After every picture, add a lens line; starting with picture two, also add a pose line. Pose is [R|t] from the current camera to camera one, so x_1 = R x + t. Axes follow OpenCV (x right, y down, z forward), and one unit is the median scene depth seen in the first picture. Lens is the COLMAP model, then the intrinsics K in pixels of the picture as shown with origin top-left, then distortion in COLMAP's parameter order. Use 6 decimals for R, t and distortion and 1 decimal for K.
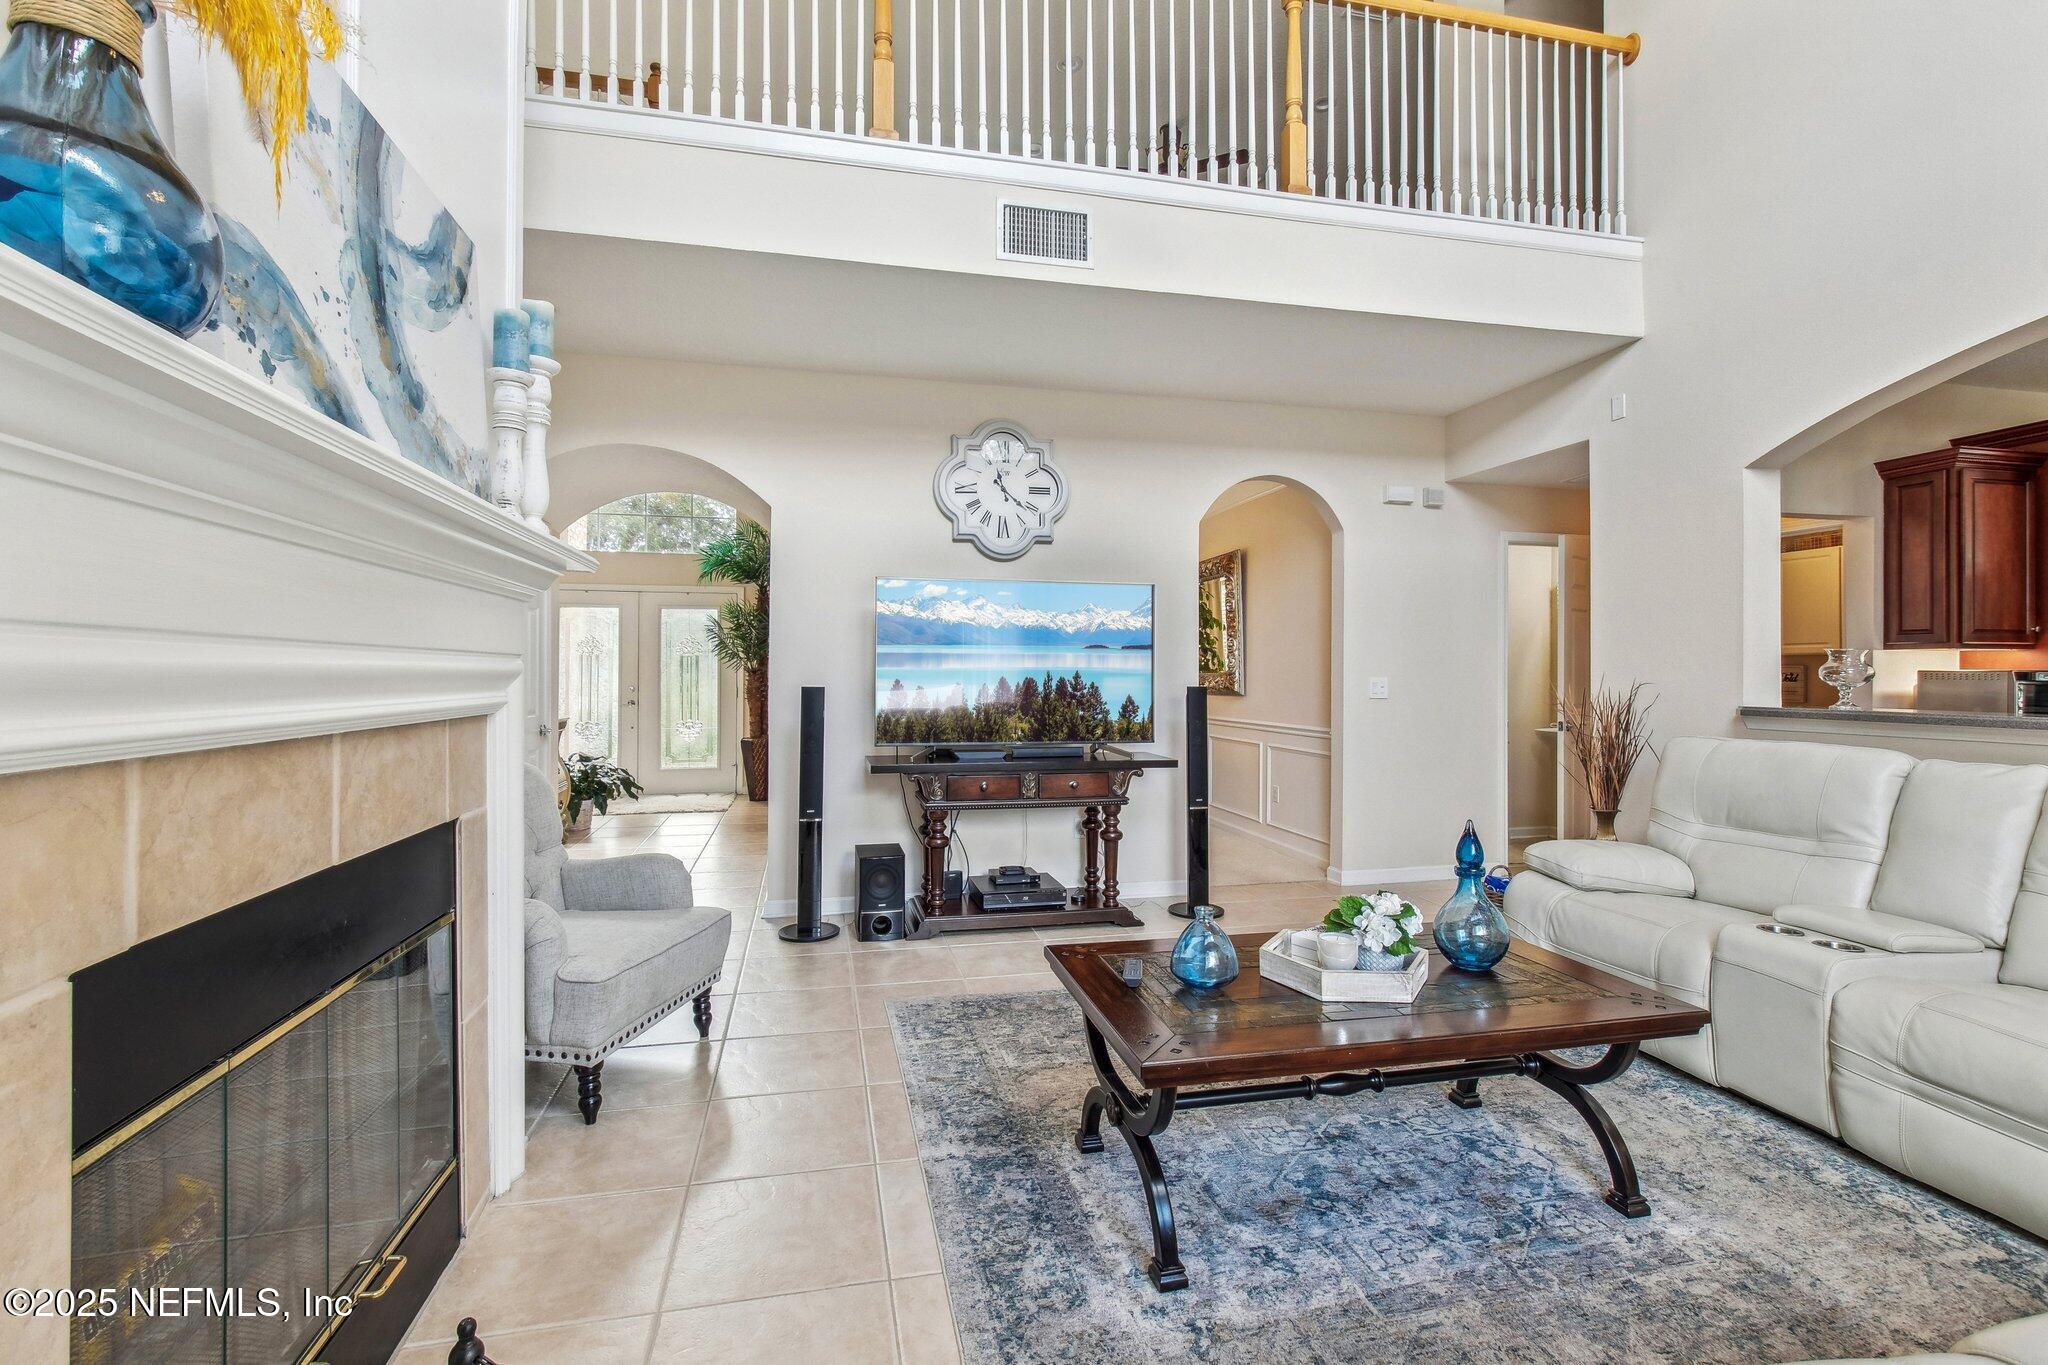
lens RADIAL K [[898.2, 0, 1021.8], [0, 898.2, 675.1], [0, 0, 1]] dist [-0.004297, -0.000503]
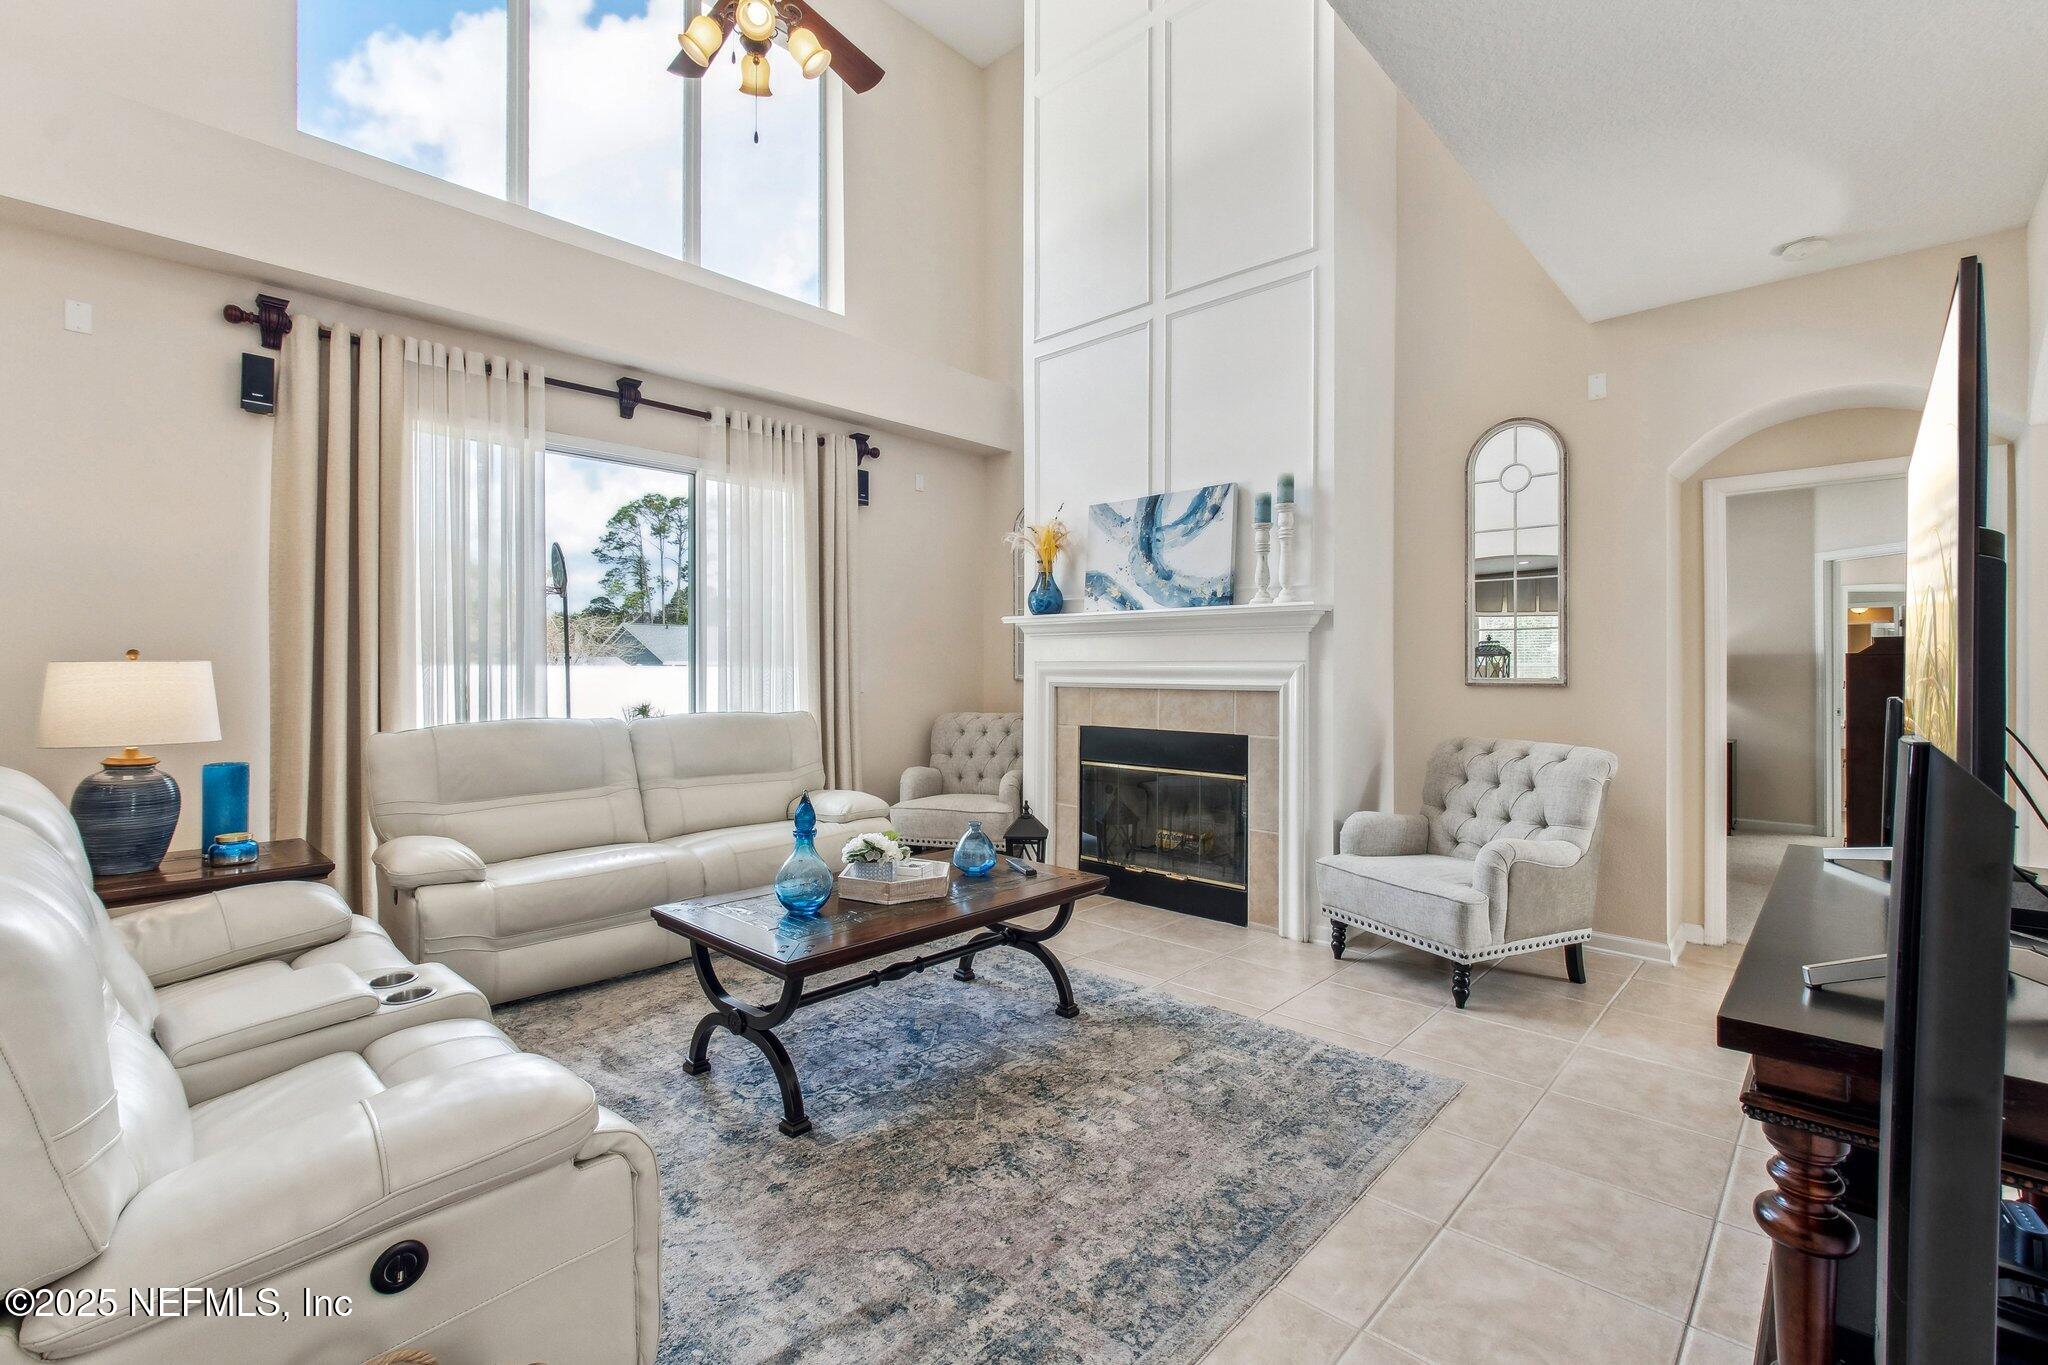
lens RADIAL K [[898.2, 0, 1021.8], [0, 898.2, 675.1], [0, 0, 1]] dist [-0.004297, -0.000503]
pose [[-0.829767, -0.001240, -0.558109, 0.840597], [-0.003328, 0.999991, 0.002727, 0.001925], [0.558100, 0.004120, -0.829763, 1.954108]]
